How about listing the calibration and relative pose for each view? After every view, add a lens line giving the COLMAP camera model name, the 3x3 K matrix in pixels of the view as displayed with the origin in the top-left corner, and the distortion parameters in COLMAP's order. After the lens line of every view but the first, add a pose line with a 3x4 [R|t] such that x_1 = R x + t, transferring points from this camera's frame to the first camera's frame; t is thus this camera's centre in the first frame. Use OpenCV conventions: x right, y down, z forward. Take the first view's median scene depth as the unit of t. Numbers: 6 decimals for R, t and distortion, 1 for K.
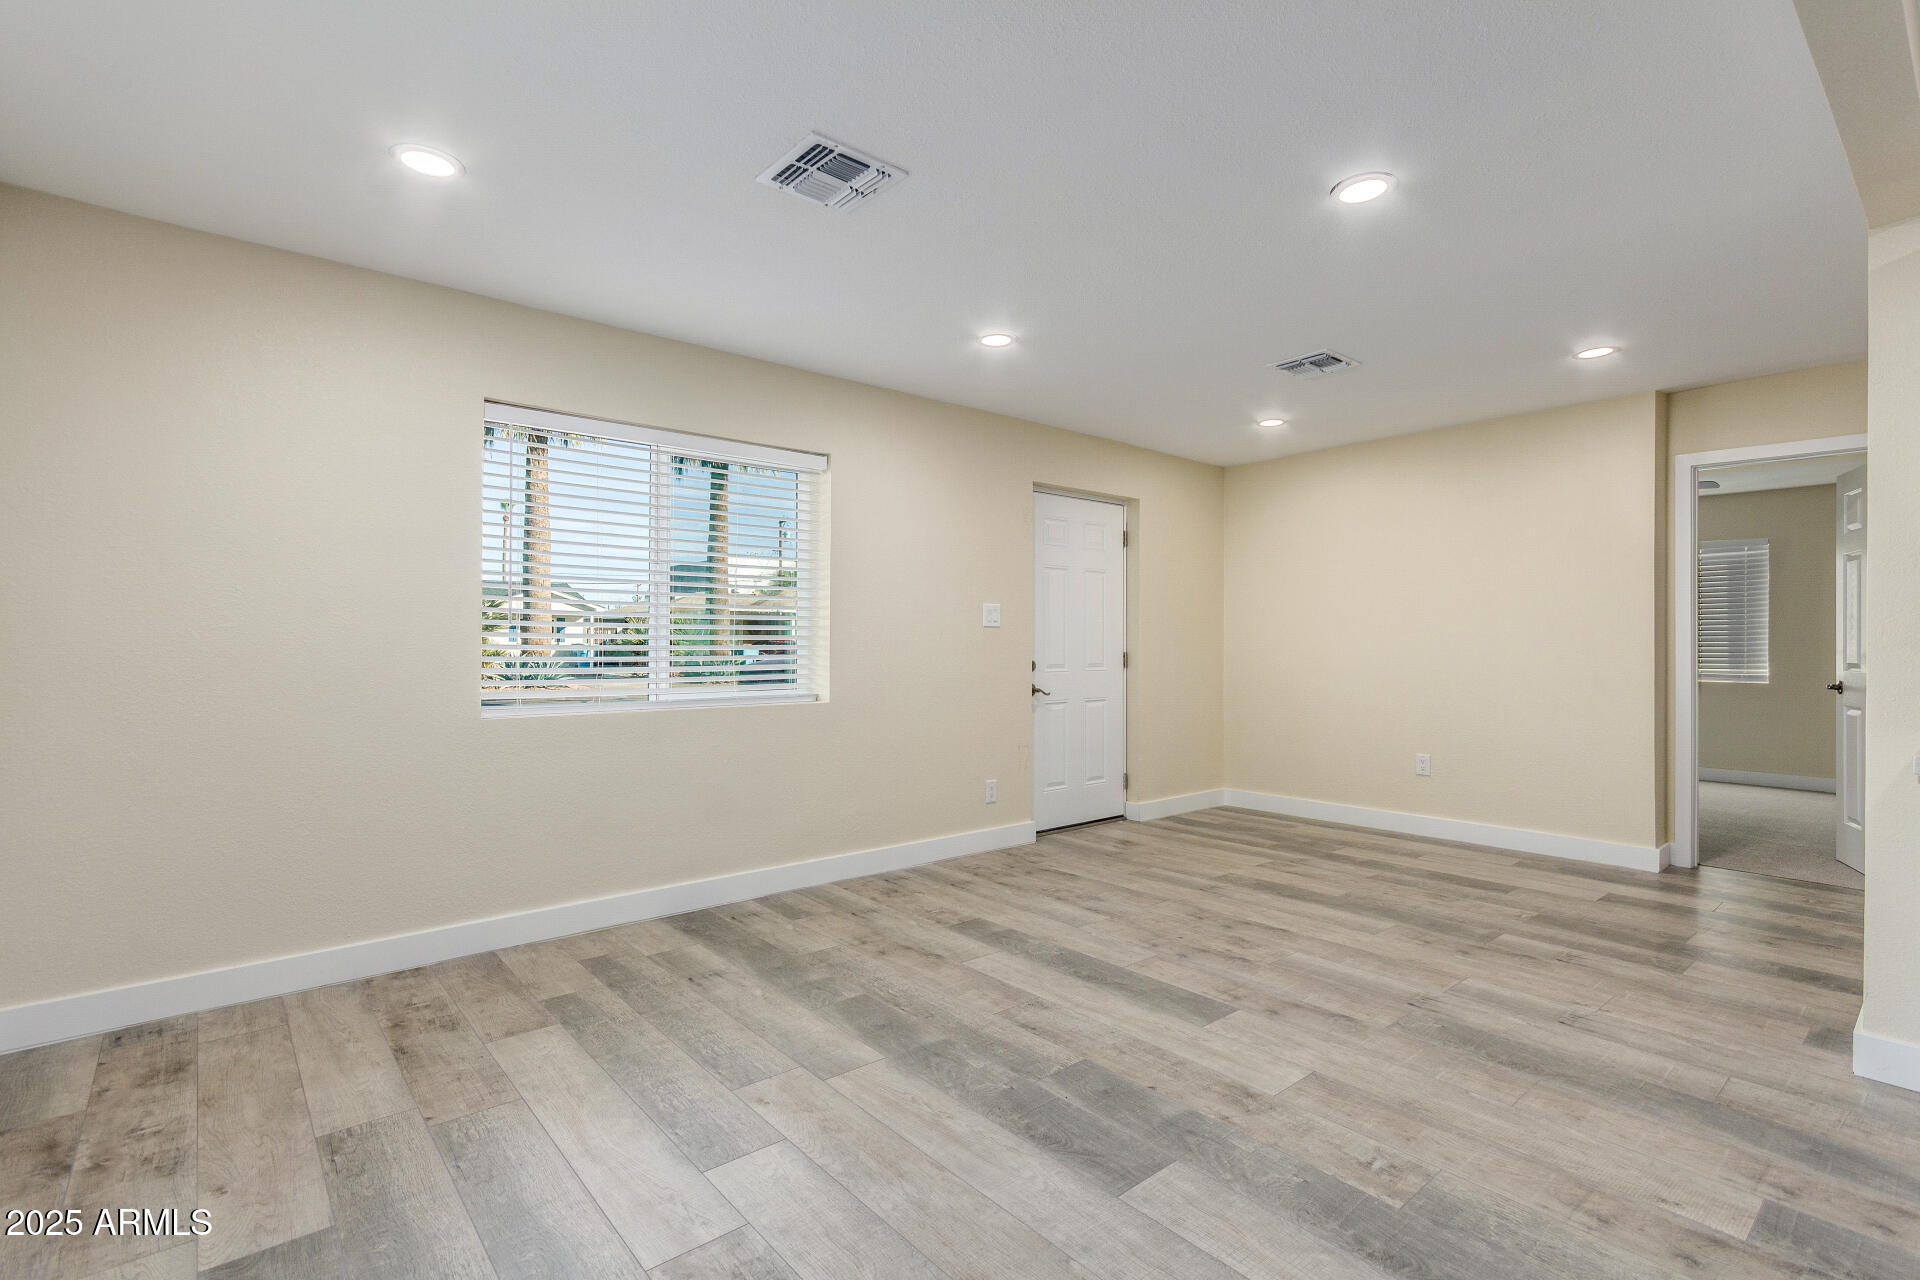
lens RADIAL K [[888.4, 0, 960.5], [0, 888.4, 641.7], [0, 0, 1]] dist [0.007582, -0.000800]
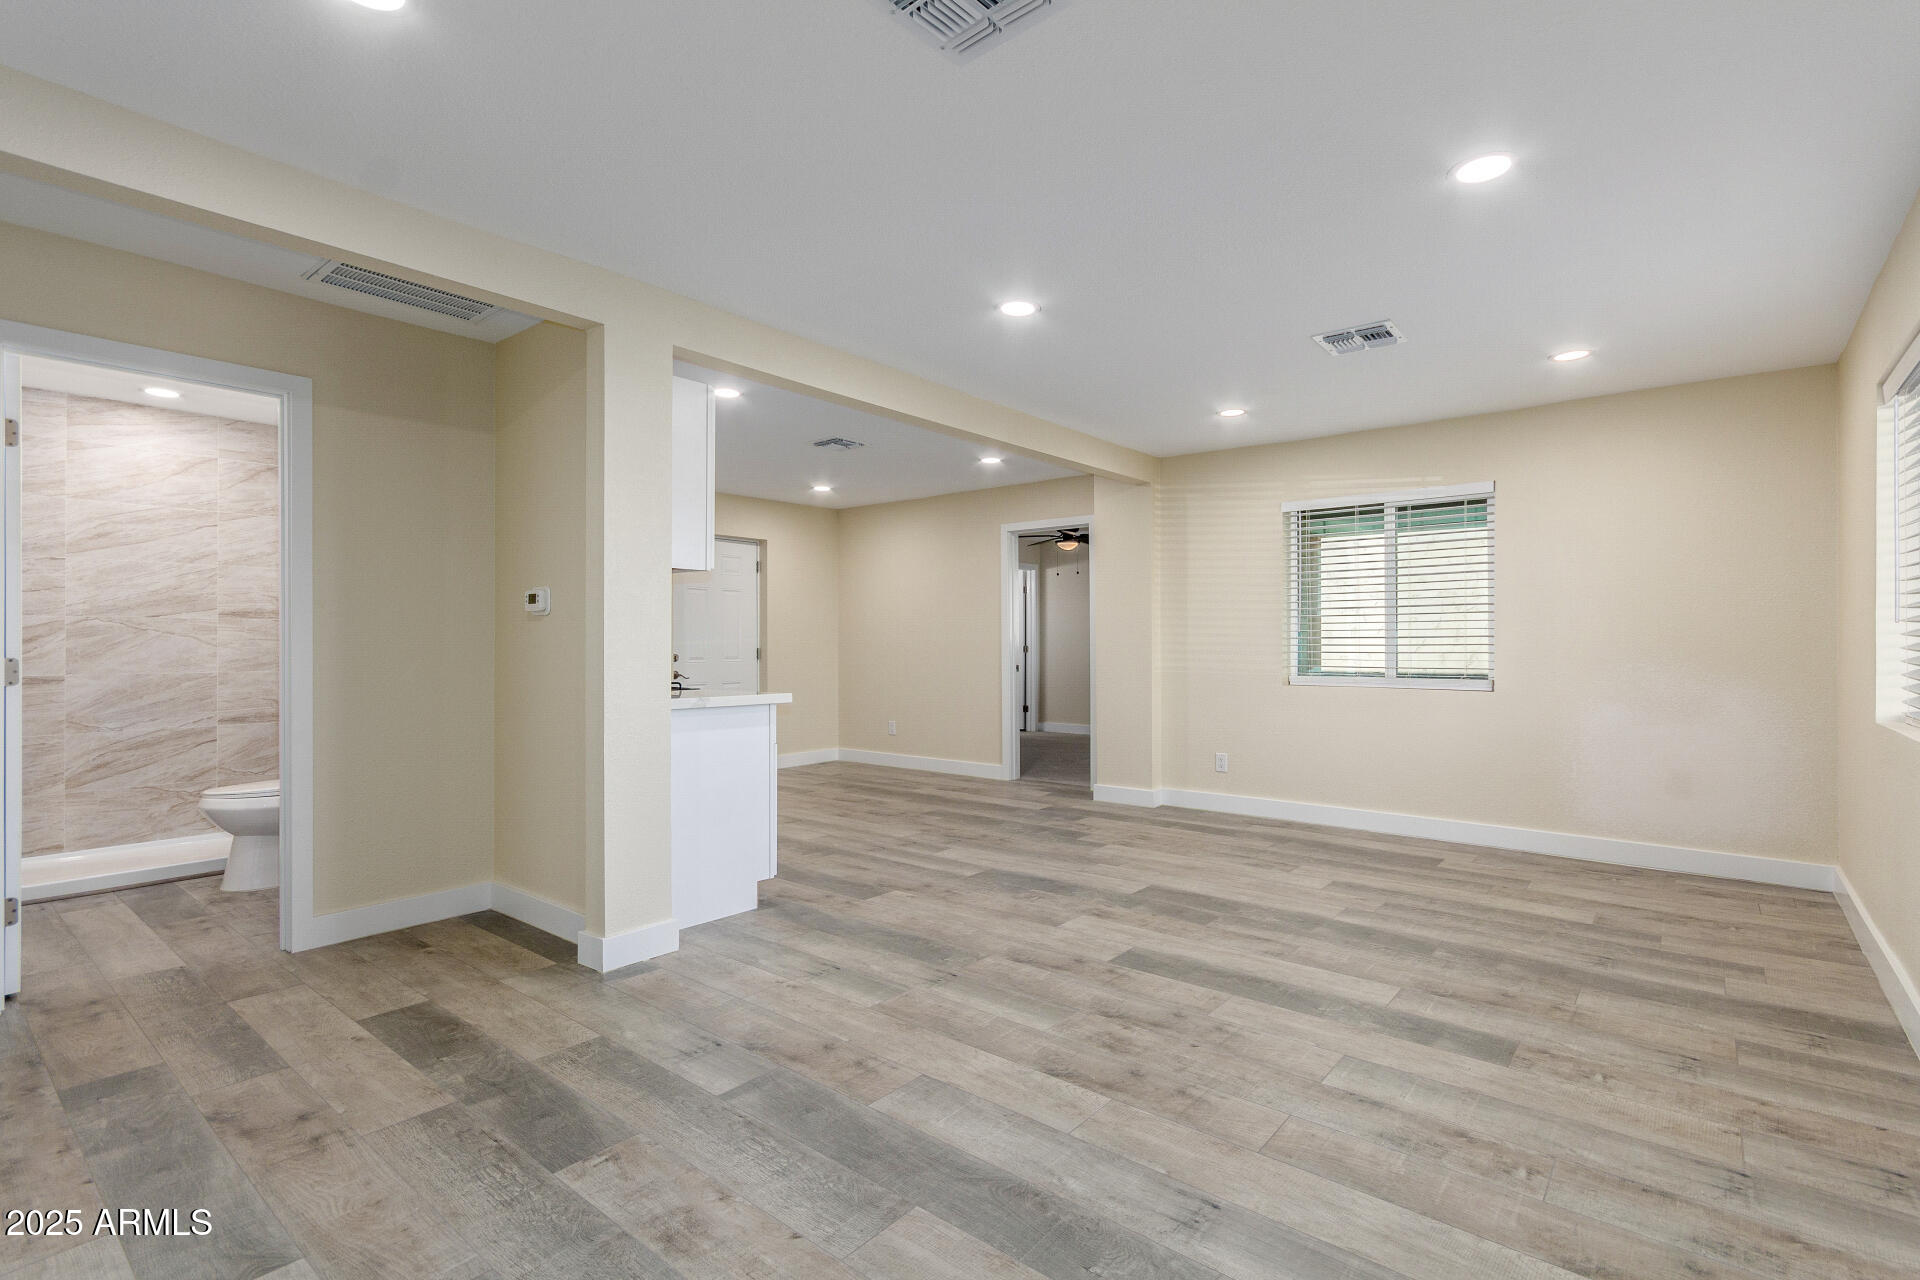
lens RADIAL K [[888.4, 0, 959.4], [0, 888.4, 640.4], [0, 0, 1]] dist [0.007582, -0.000800]
pose [[-0.985153, -0.003204, -0.171648, 0.645804], [-0.002051, 0.999974, -0.006897, 0.011511], [0.171665, -0.006443, -0.985134, 1.940200]]
